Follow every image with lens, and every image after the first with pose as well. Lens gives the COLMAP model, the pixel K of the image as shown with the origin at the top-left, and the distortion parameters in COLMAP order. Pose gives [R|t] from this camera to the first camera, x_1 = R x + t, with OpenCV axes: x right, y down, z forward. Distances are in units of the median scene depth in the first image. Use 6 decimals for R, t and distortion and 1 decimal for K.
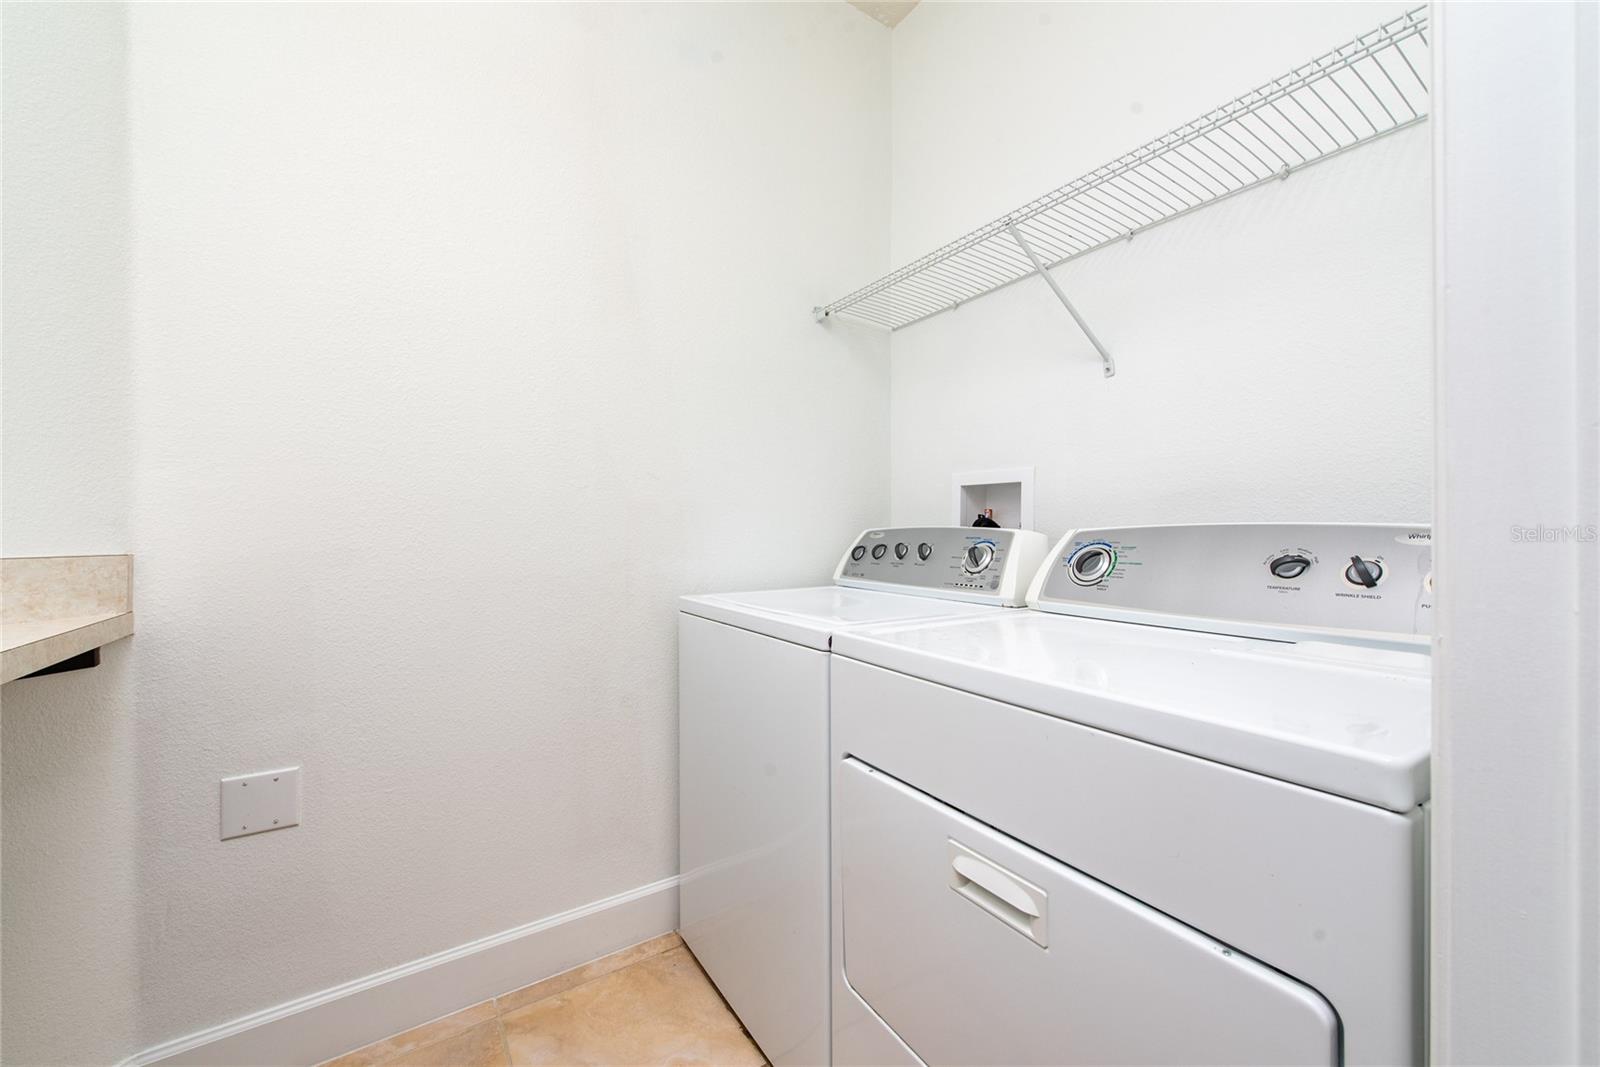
lens RADIAL K [[623.7, 0, 802.3], [0, 623.7, 533.9], [0, 0, 1]] dist [0.005837, -0.001351]
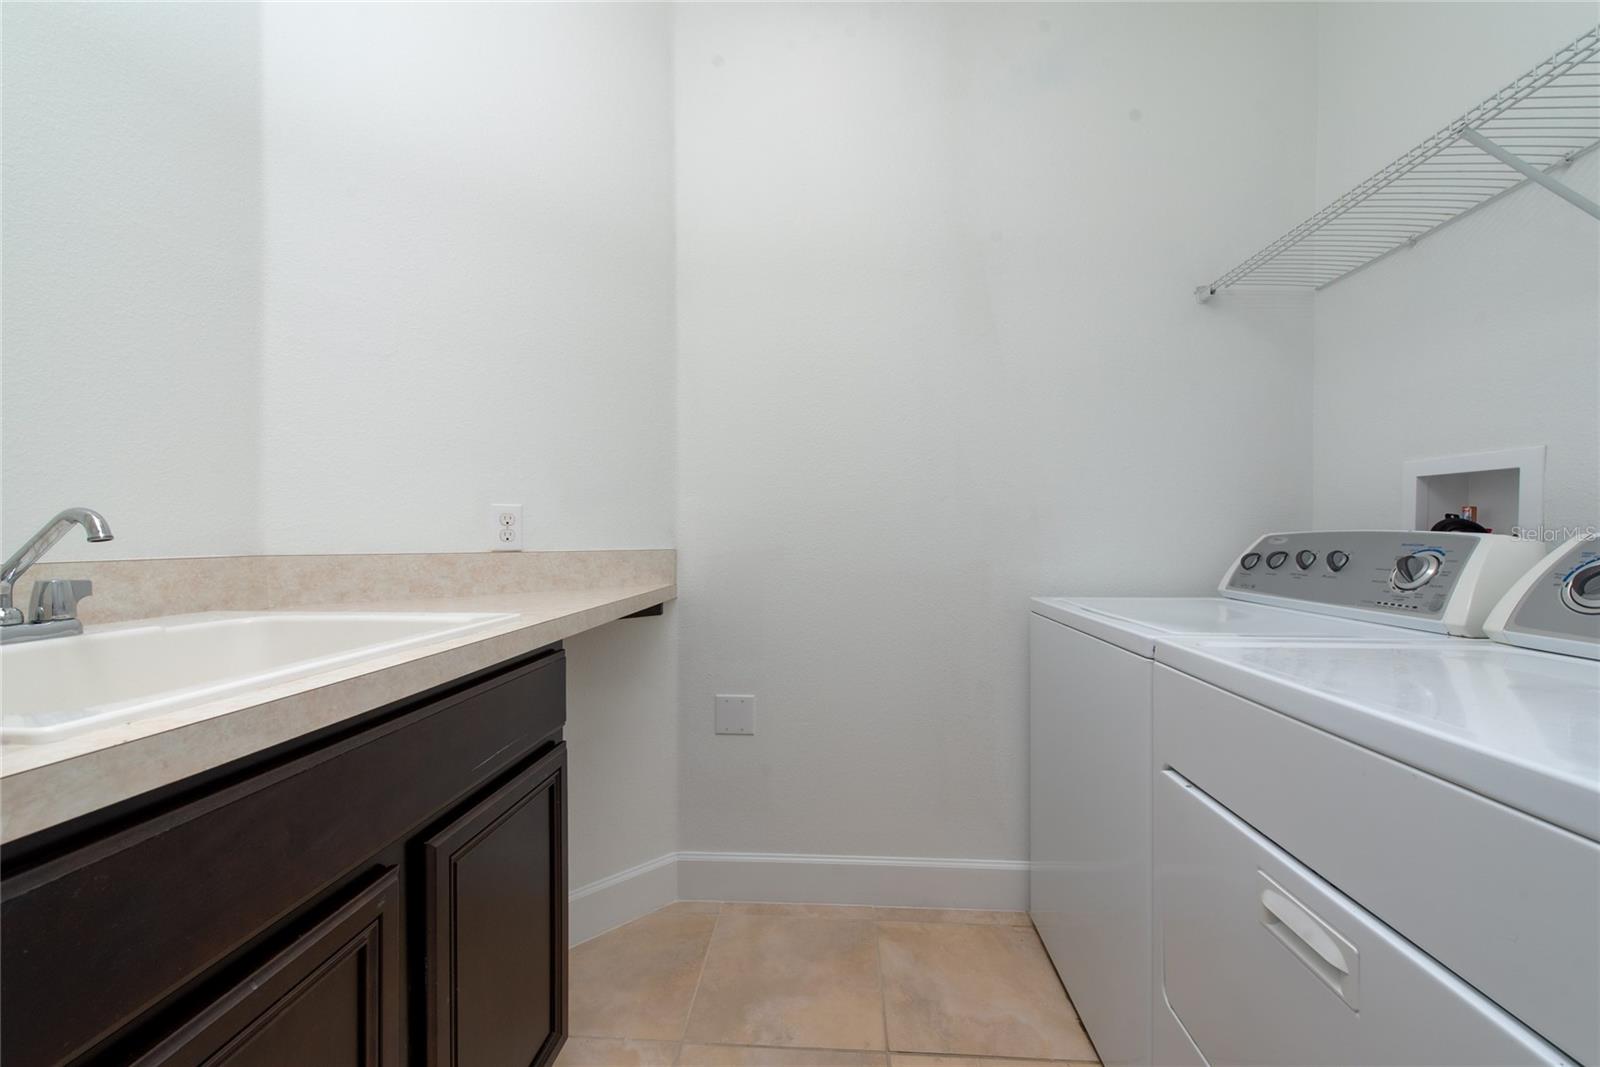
lens RADIAL K [[623.7, 0, 799.6], [0, 623.7, 536.5], [0, 0, 1]] dist [0.005837, -0.001351]
pose [[0.793801, 0.001915, -0.608175, 0.145650], [-0.002594, 0.999997, -0.000237, -0.001976], [0.608172, 0.001766, 0.793803, -0.085179]]
